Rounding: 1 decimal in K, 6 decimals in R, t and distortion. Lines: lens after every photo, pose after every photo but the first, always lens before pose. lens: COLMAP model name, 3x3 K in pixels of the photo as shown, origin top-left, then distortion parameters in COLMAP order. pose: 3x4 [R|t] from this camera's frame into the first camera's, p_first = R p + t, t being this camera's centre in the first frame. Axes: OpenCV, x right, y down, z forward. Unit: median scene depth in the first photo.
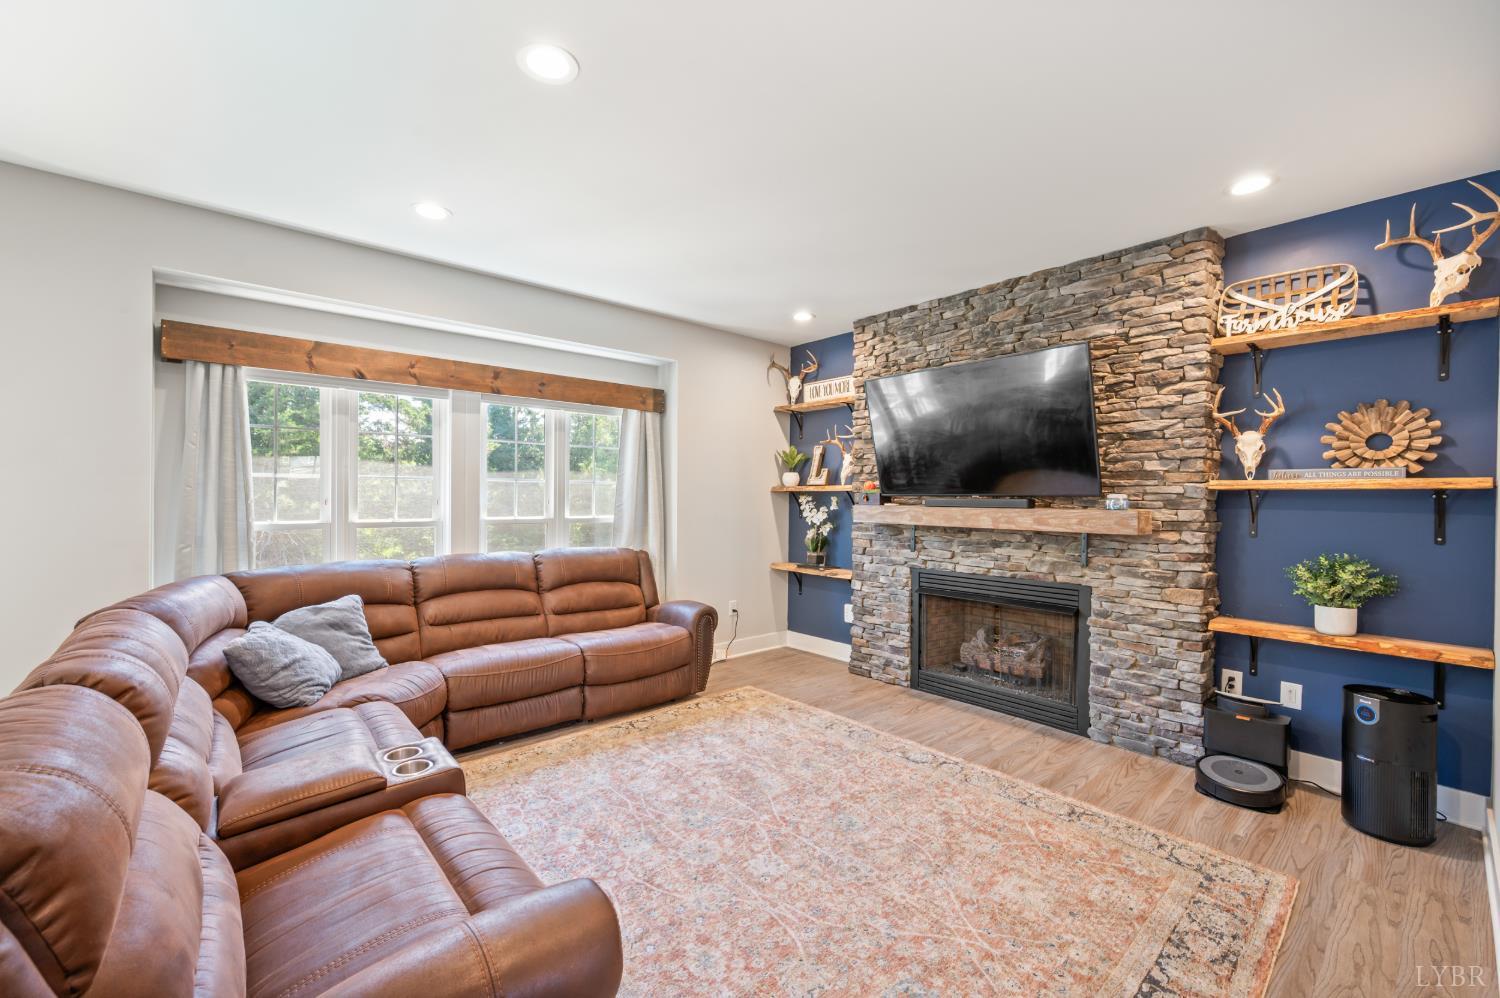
lens RADIAL K [[609.1, 0, 748.1], [0, 609.1, 501.1], [0, 0, 1]] dist [-0.002977, 0.001161]
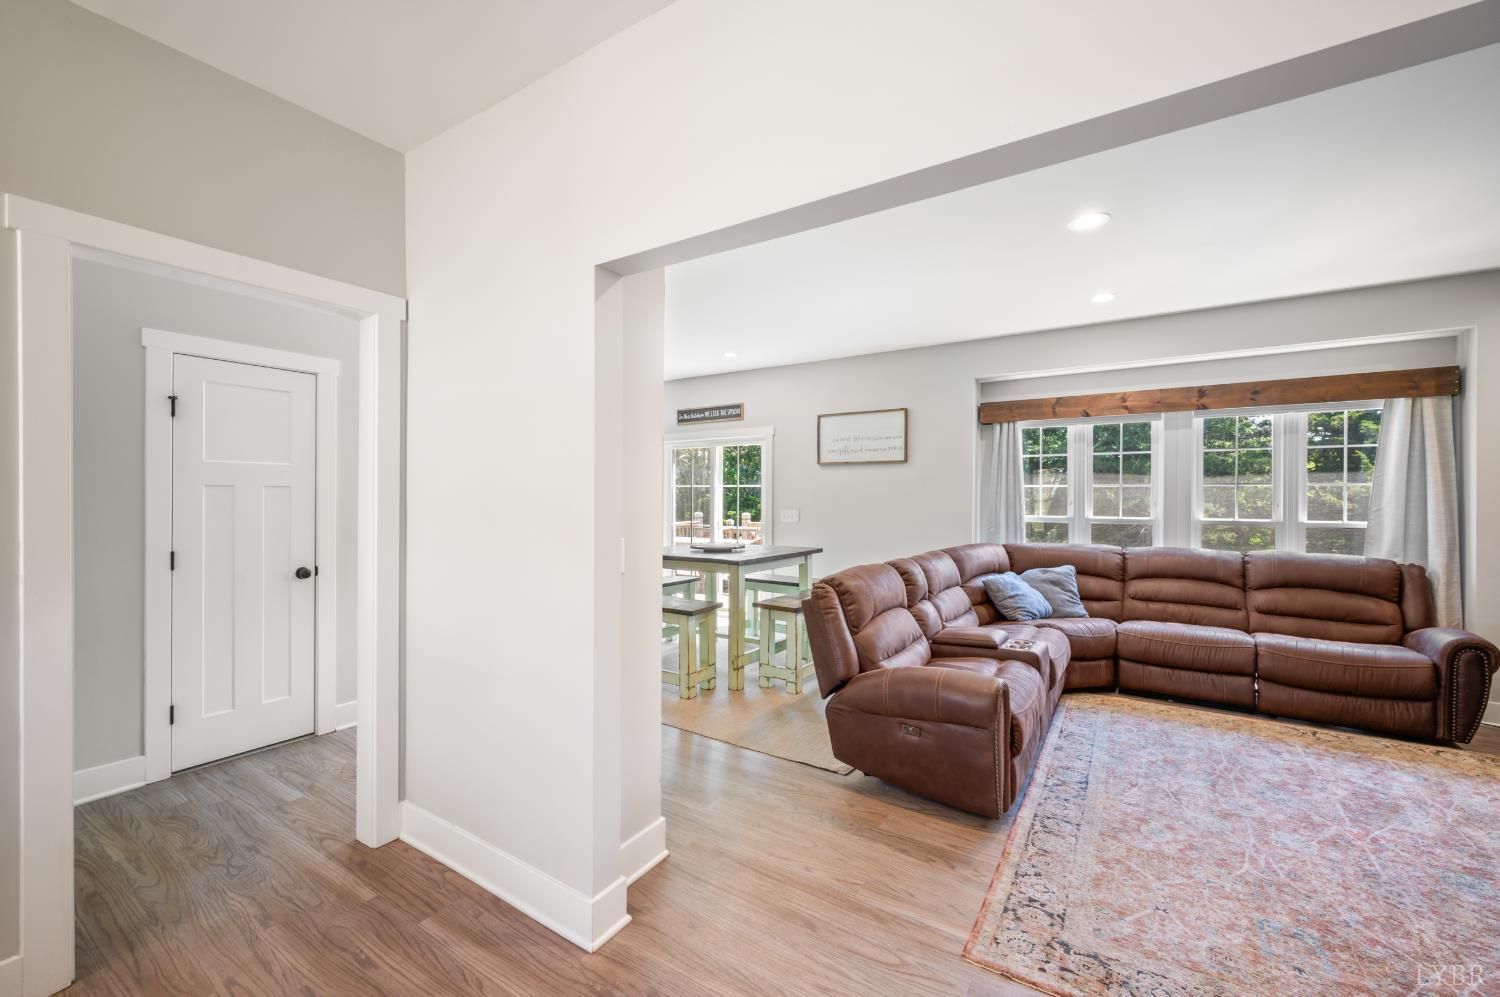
lens RADIAL K [[609.1, 0, 747.0], [0, 609.1, 497.8], [0, 0, 1]] dist [-0.002977, 0.001161]
pose [[0.266024, -0.004715, -0.963955, 0.497143], [-0.010621, 0.999913, -0.007822, 0.007666], [0.963908, 0.012319, 0.265951, -0.135088]]
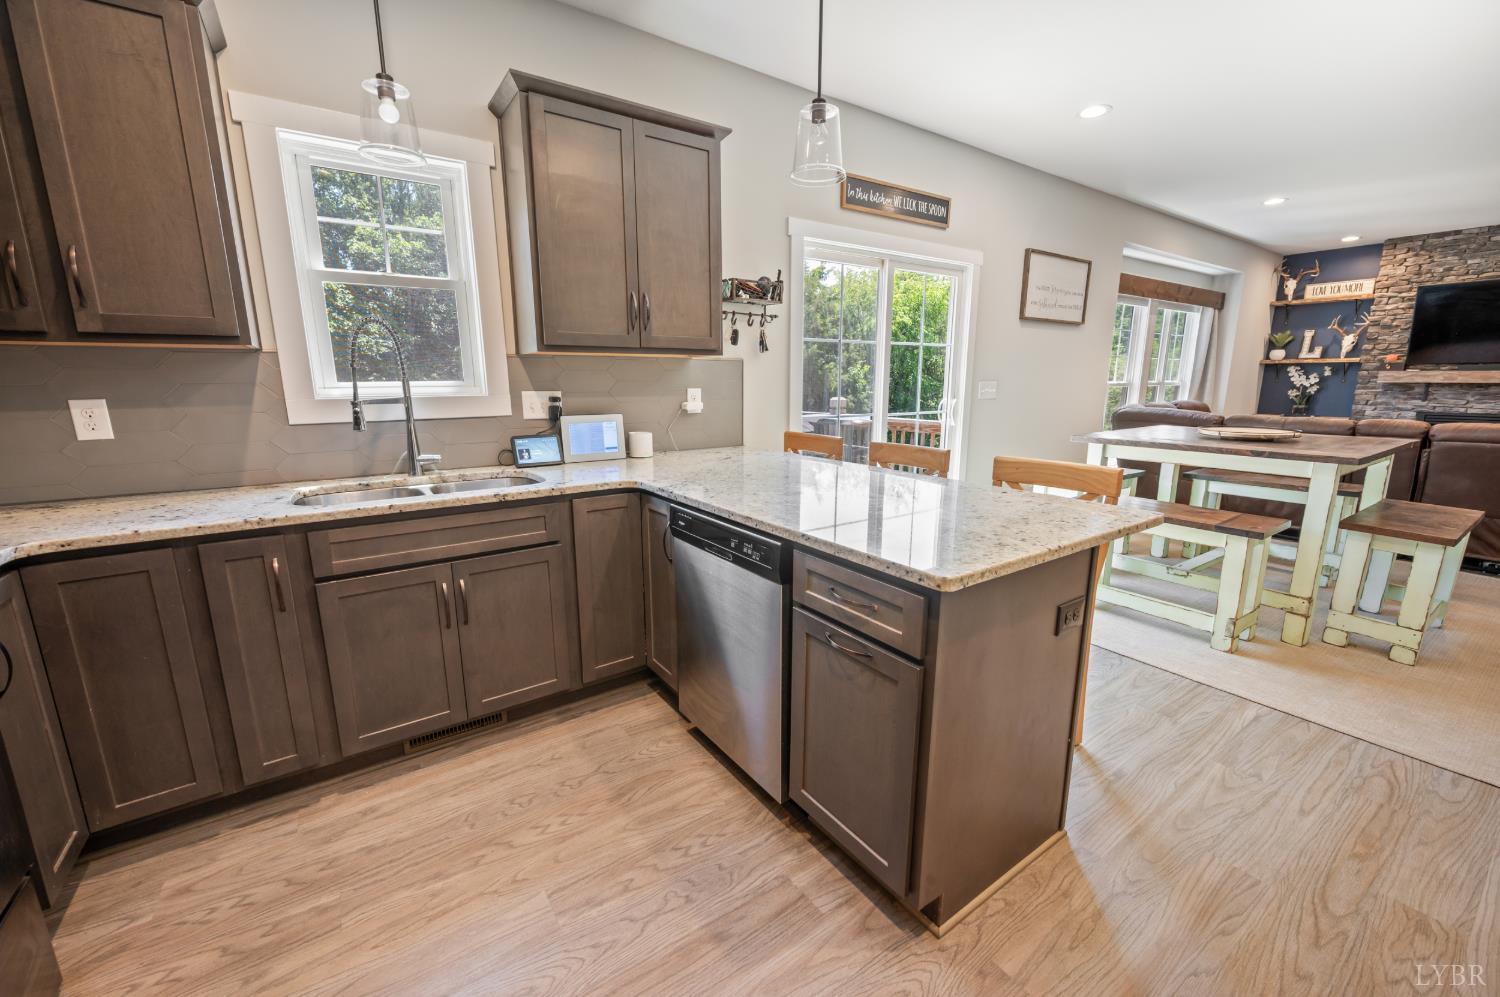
lens RADIAL K [[609.1, 0, 753.1], [0, 609.1, 497.5], [0, 0, 1]] dist [-0.002977, 0.001161]
pose [[0.994753, 0.008204, -0.101980, -1.472229], [0.010782, 0.982823, 0.184238, 0.024648], [0.101740, -0.184370, 0.977577, -0.836997]]
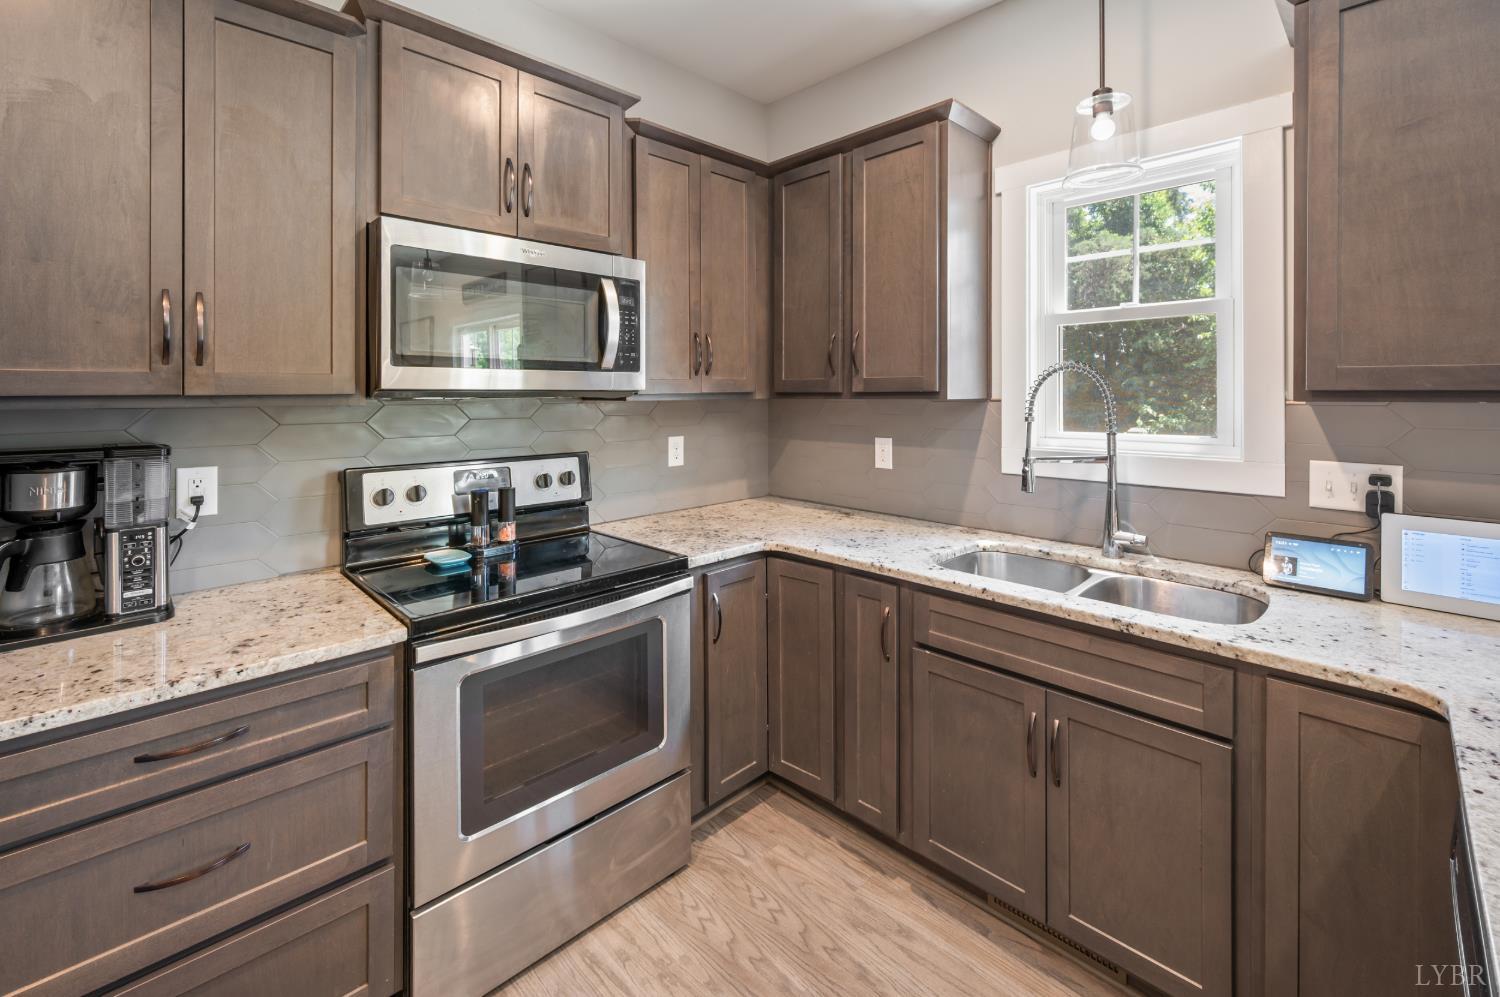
lens RADIAL K [[642.8, 0, 738.2], [0, 642.8, 387.1], [0, 0, 1]] dist [-0.001604, 0.000000]
pose [[0.044912, -0.016319, -0.998858, -1.381833], [-0.000736, 0.999866, -0.016368, -0.011812], [0.998991, 0.001470, 0.044894, -0.576883]]
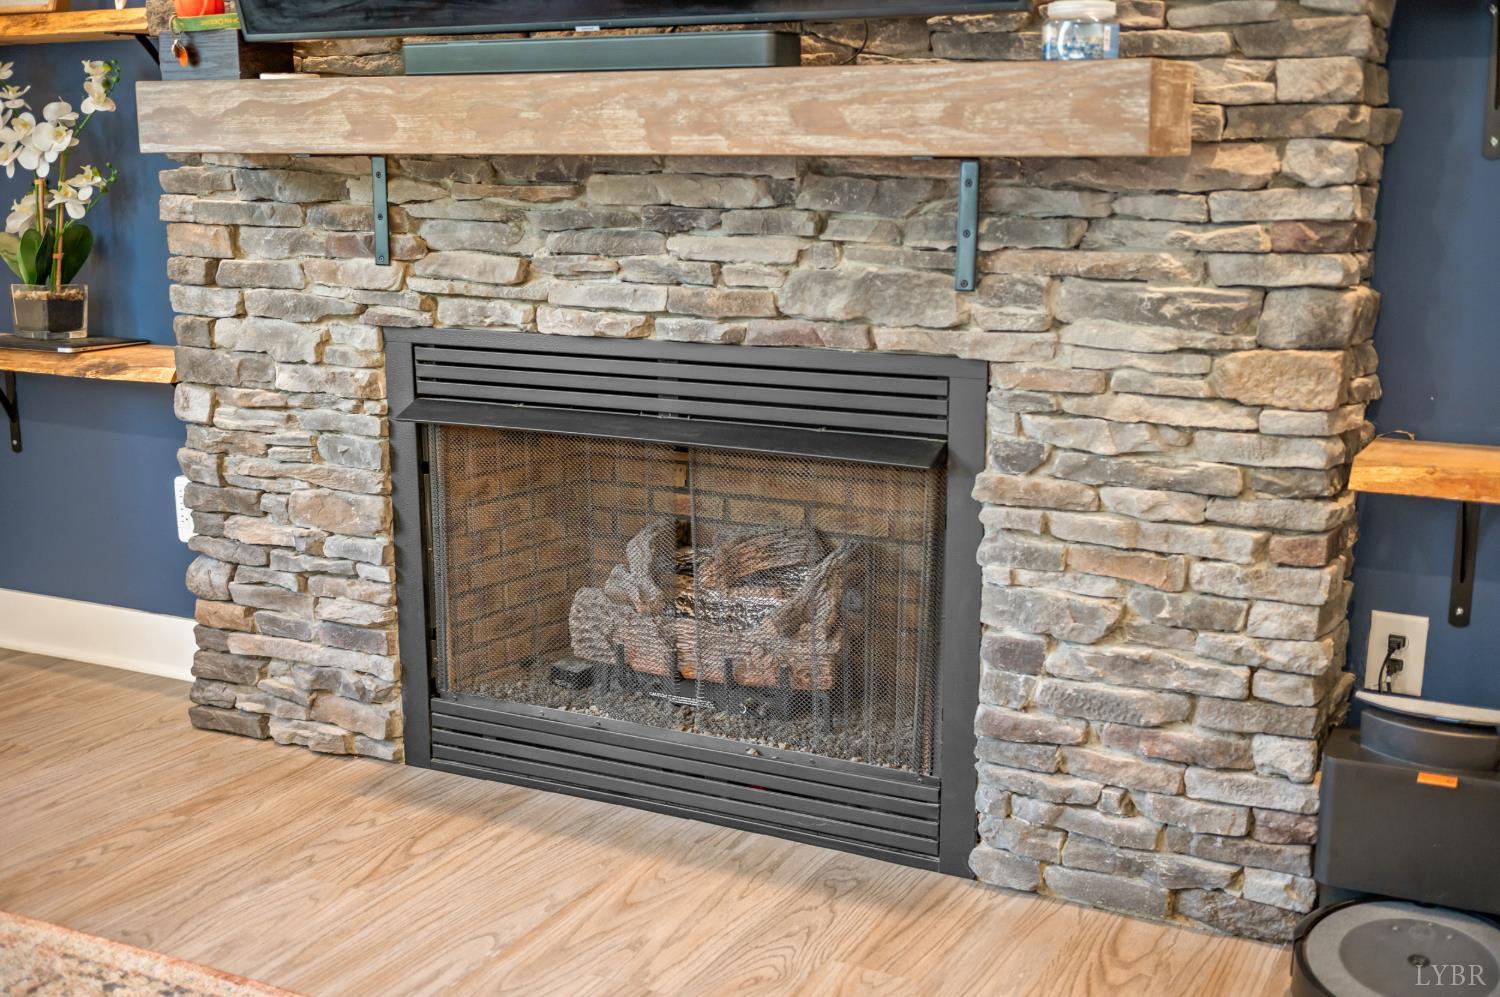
lens RADIAL K [[1717.0, 0, 748.4], [0, 1717.0, 497.3], [0, 0, 1]] dist [0.008283, 0.000000]
pose [[0.931784, -0.082356, 0.353548, 0.175111], [0.011017, 0.979893, 0.199221, 0.042951], [-0.362846, -0.181736, 0.913956, 0.305148]]
